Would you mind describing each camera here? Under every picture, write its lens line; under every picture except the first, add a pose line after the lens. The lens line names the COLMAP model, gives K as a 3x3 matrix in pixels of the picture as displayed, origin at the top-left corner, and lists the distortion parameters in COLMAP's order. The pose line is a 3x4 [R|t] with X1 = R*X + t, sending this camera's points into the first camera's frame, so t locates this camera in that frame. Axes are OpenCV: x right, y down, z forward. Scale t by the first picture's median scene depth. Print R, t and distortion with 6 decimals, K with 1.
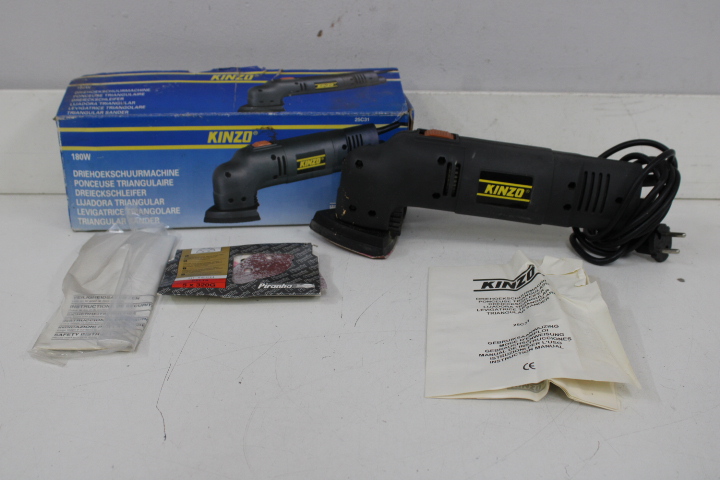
lens RADIAL K [[850.1, 0, 360.5], [0, 850.1, 238.5], [0, 0, 1]] dist [-0.073260, 0.000000]
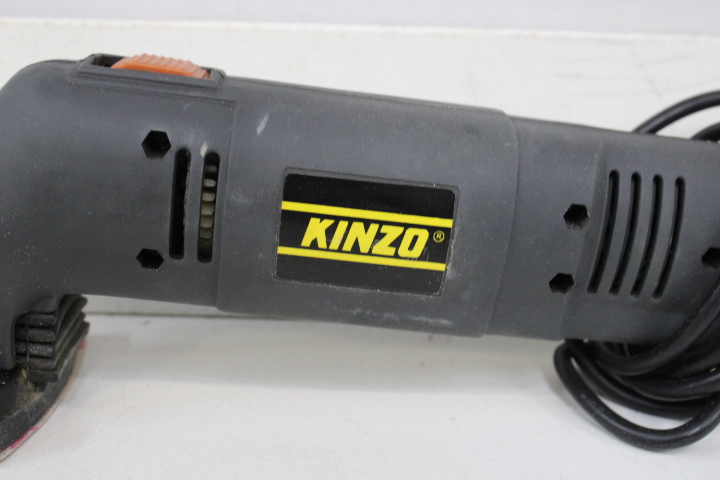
lens RADIAL K [[908.1, 0, 355.0], [0, 908.1, 241.2], [0, 0, 1]] dist [-0.066688, 0.000000]
pose [[0.991887, -0.025569, 0.124527, 0.122540], [0.032377, 0.998072, -0.052955, -0.036721], [-0.122932, 0.056558, 0.990802, 0.659798]]
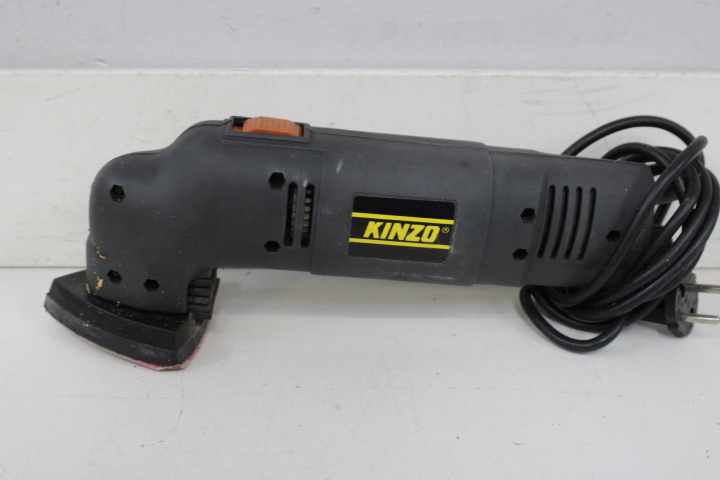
lens RADIAL K [[909.1, 0, 359.8], [0, 909.1, 240.6], [0, 0, 1]] dist [-0.070414, 0.000000]
pose [[0.990627, -0.059901, 0.122759, 0.074383], [0.053277, 0.996977, 0.056553, -0.082059], [-0.125775, -0.049483, 0.990824, 0.443436]]
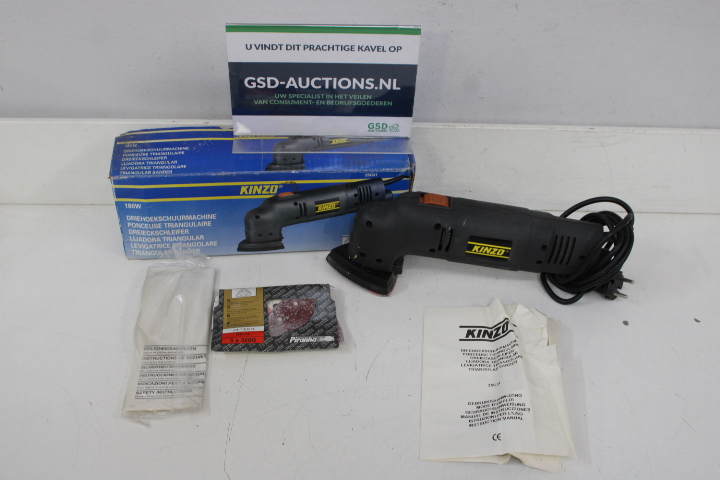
lens RADIAL K [[850.1, 0, 360.2], [0, 850.1, 242.6], [0, 0, 1]] dist [-0.073260, 0.000000]
pose [[0.999856, 0.007440, 0.015220, -0.032294], [-0.011163, 0.965117, 0.261580, -0.376983], [-0.012742, -0.261712, 0.965062, -0.167592]]
